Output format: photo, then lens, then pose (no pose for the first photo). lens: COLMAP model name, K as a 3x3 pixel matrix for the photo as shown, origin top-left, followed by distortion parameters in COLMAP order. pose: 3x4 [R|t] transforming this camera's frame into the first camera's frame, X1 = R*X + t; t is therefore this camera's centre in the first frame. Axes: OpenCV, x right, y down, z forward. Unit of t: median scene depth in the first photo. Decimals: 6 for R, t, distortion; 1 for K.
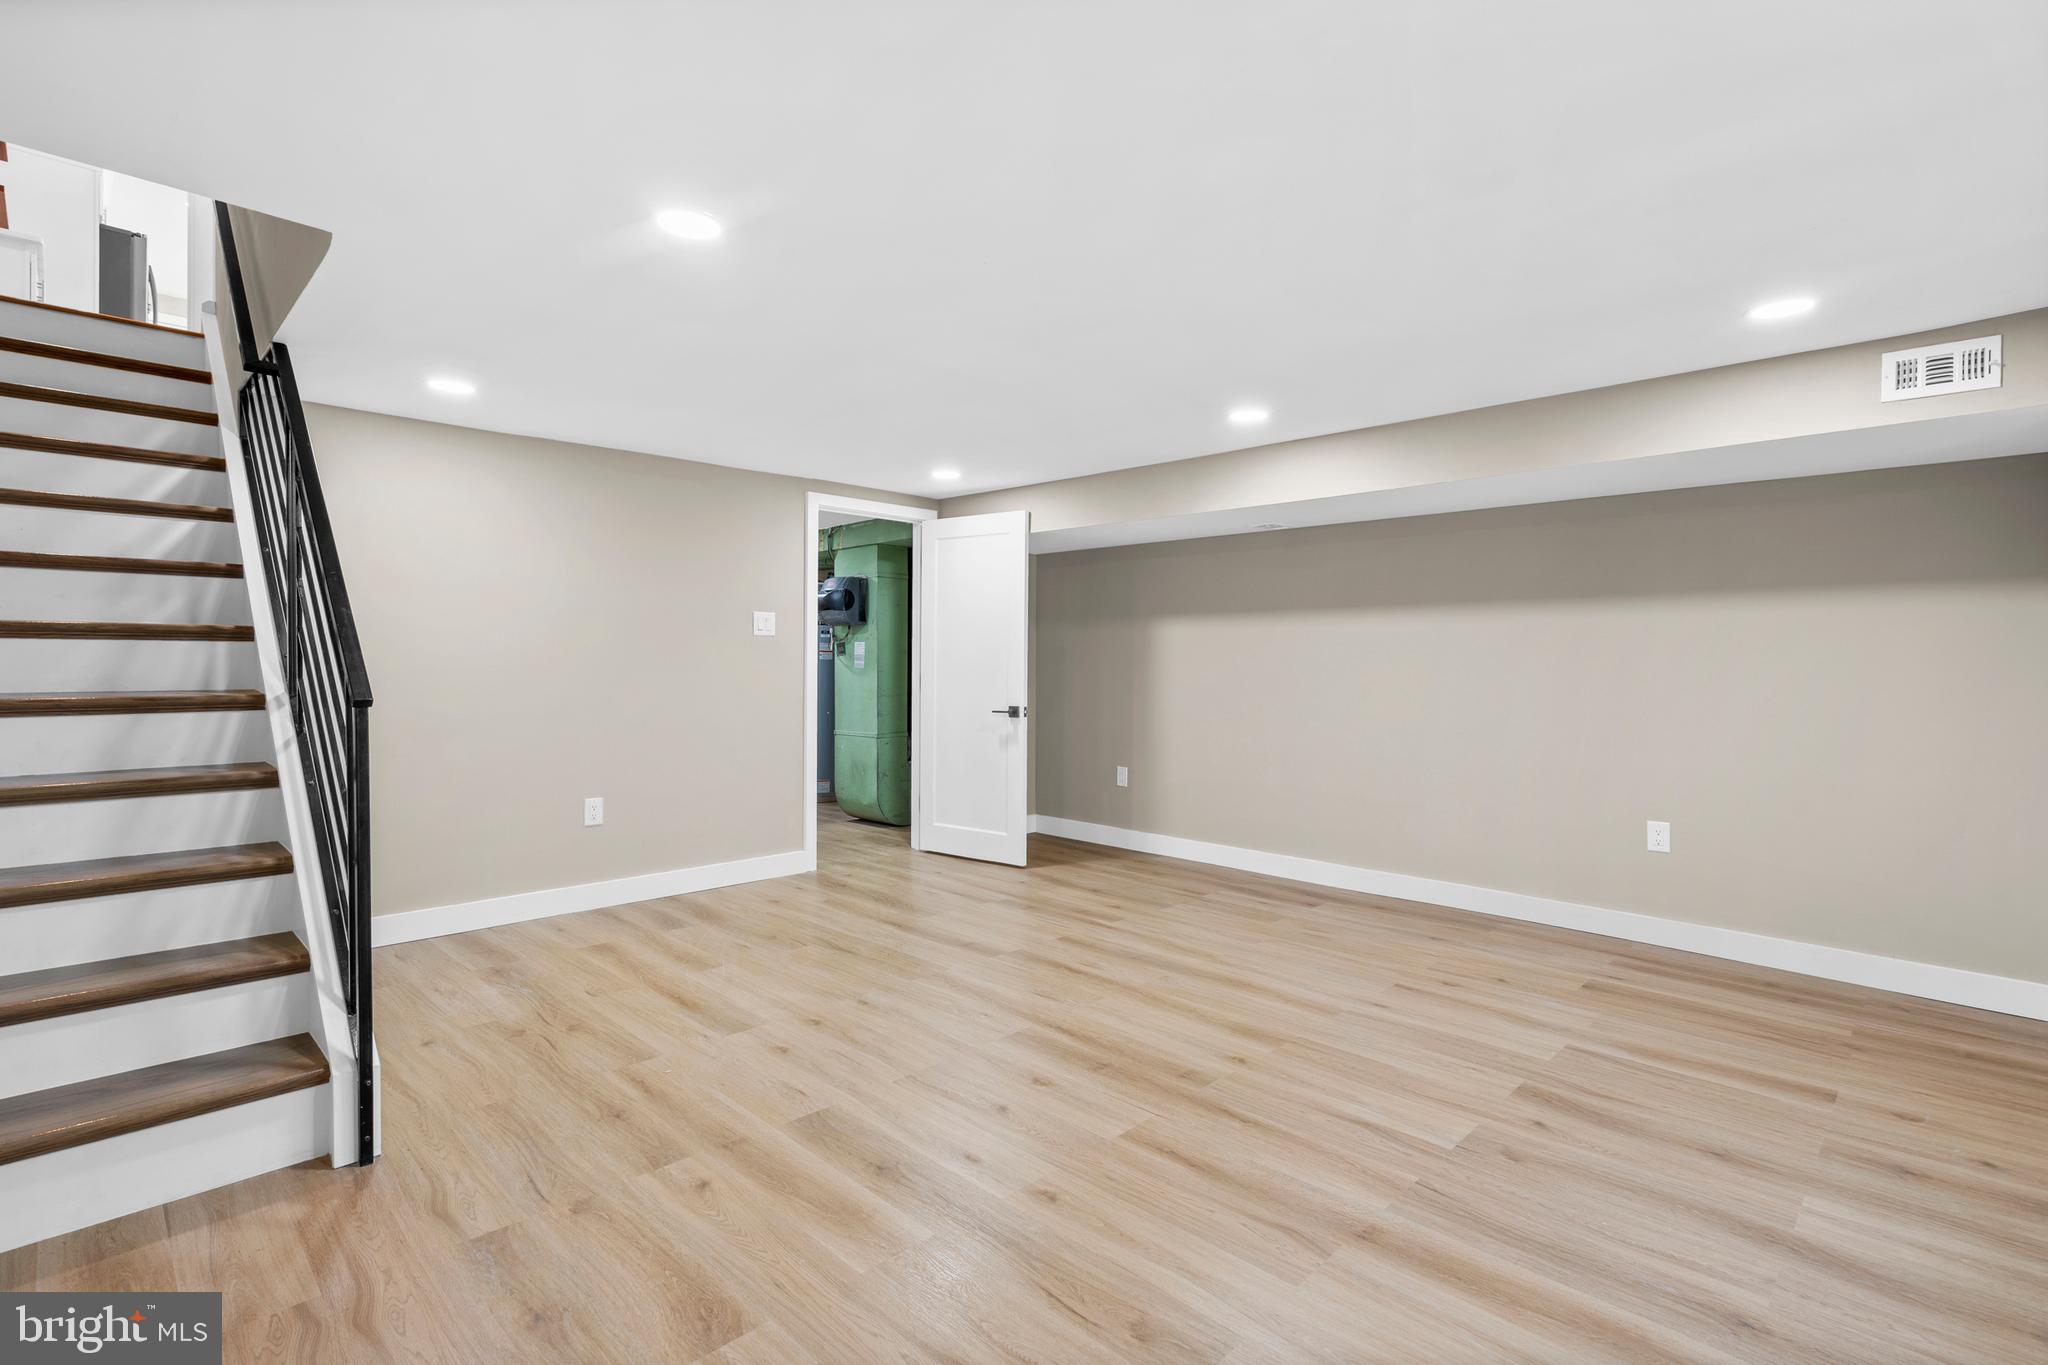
lens RADIAL K [[954.1, 0, 1009.0], [0, 954.1, 655.6], [0, 0, 1]] dist [-0.002495, 0.001149]
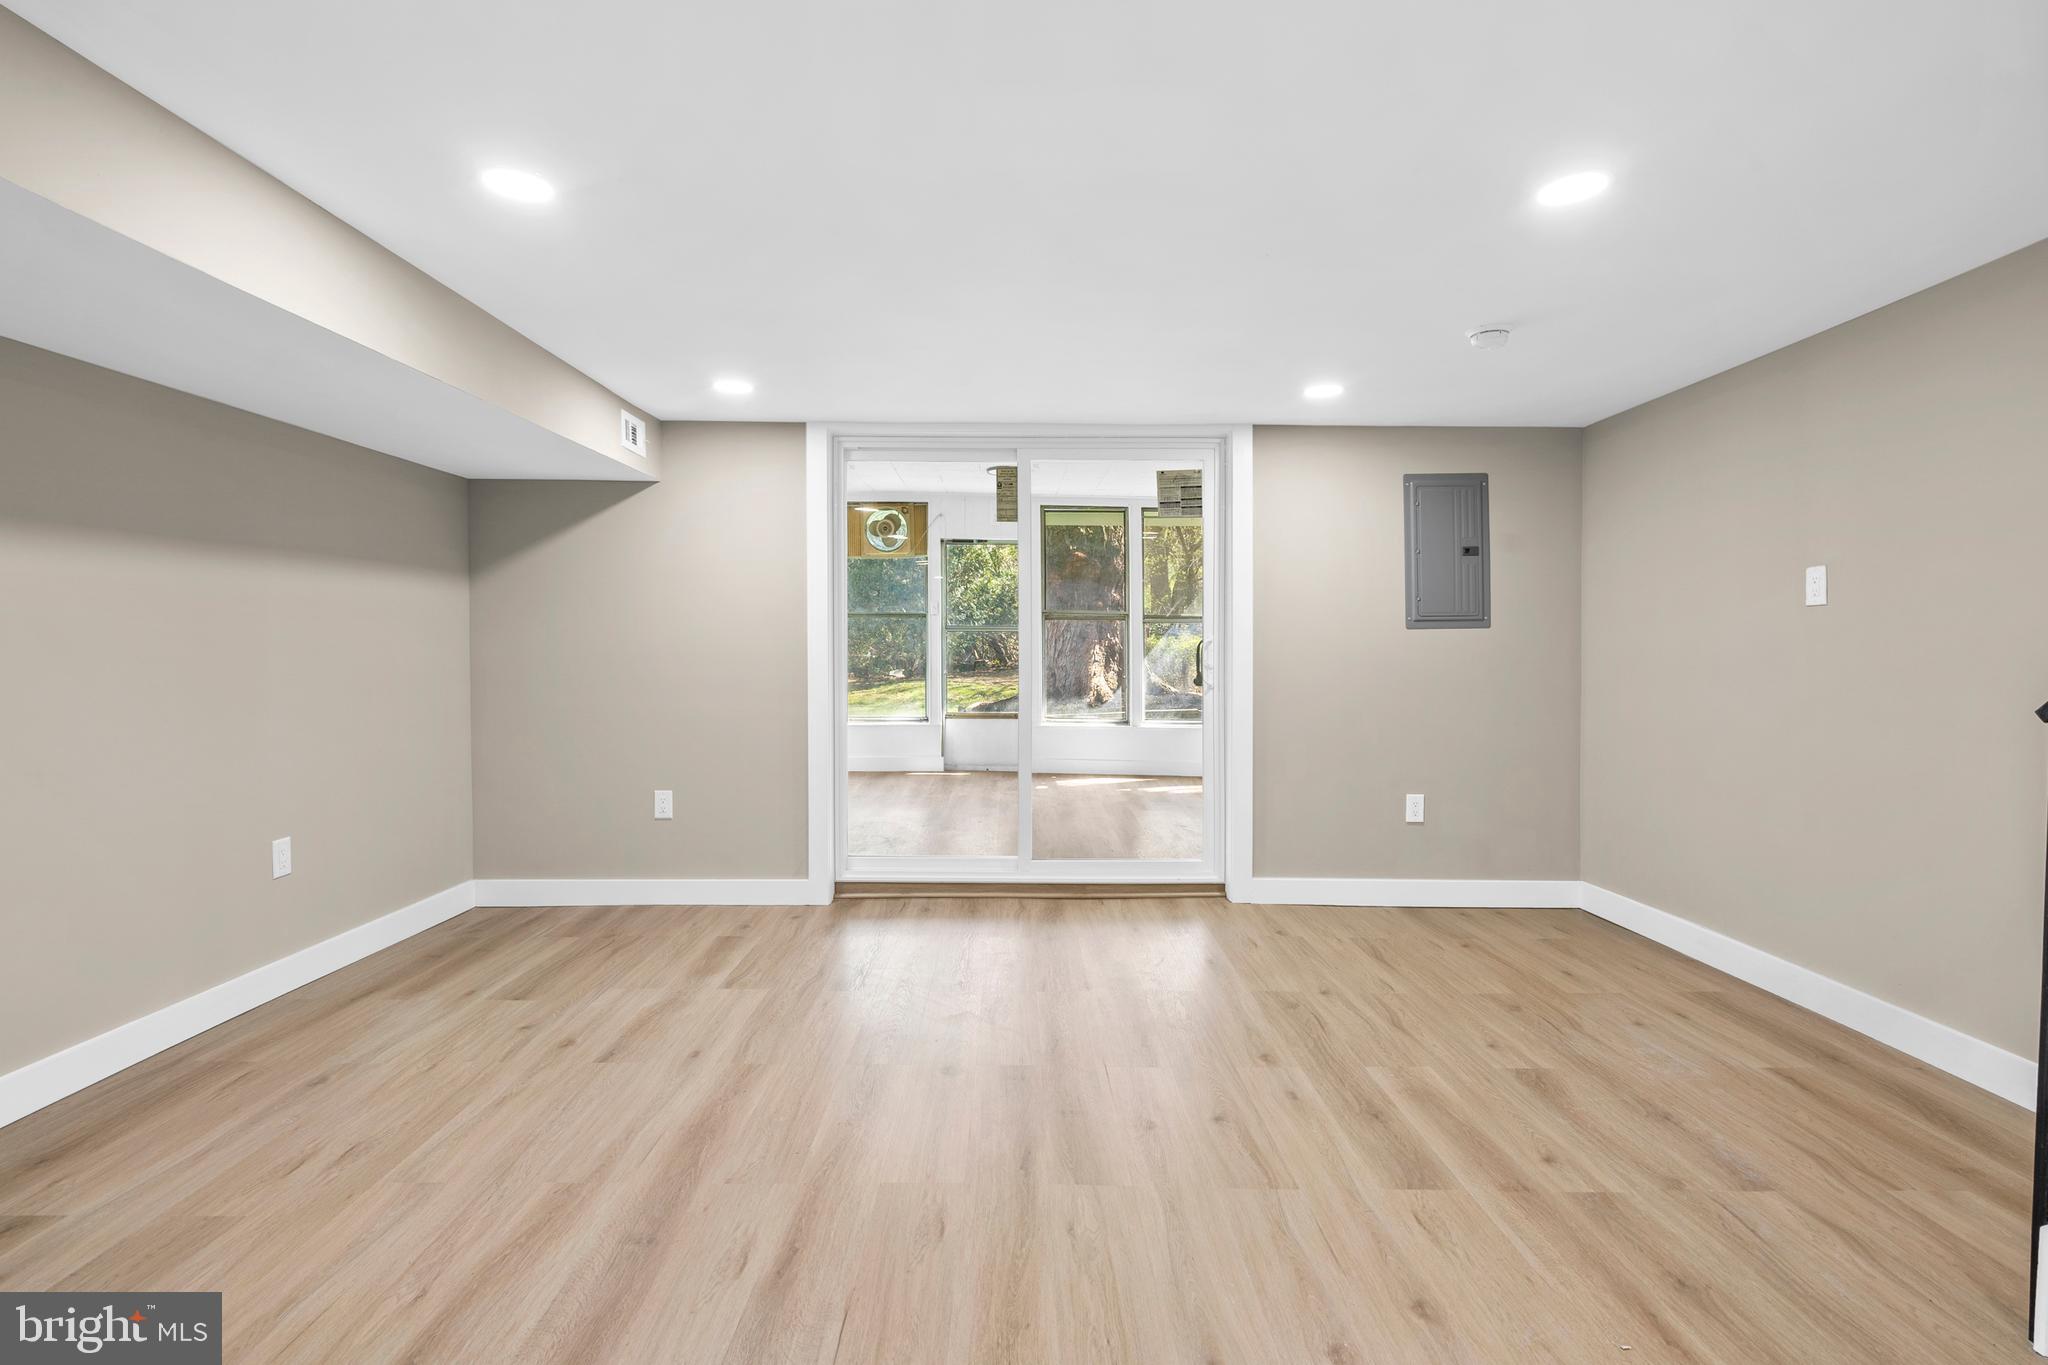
lens RADIAL K [[954.1, 0, 1009.0], [0, 954.1, 655.6], [0, 0, 1]] dist [-0.002495, 0.001149]
pose [[-0.703839, -0.018828, 0.710110, -0.517036], [-0.017686, 0.999803, 0.008979, -0.006691], [-0.710140, -0.006239, -0.704033, 1.756555]]
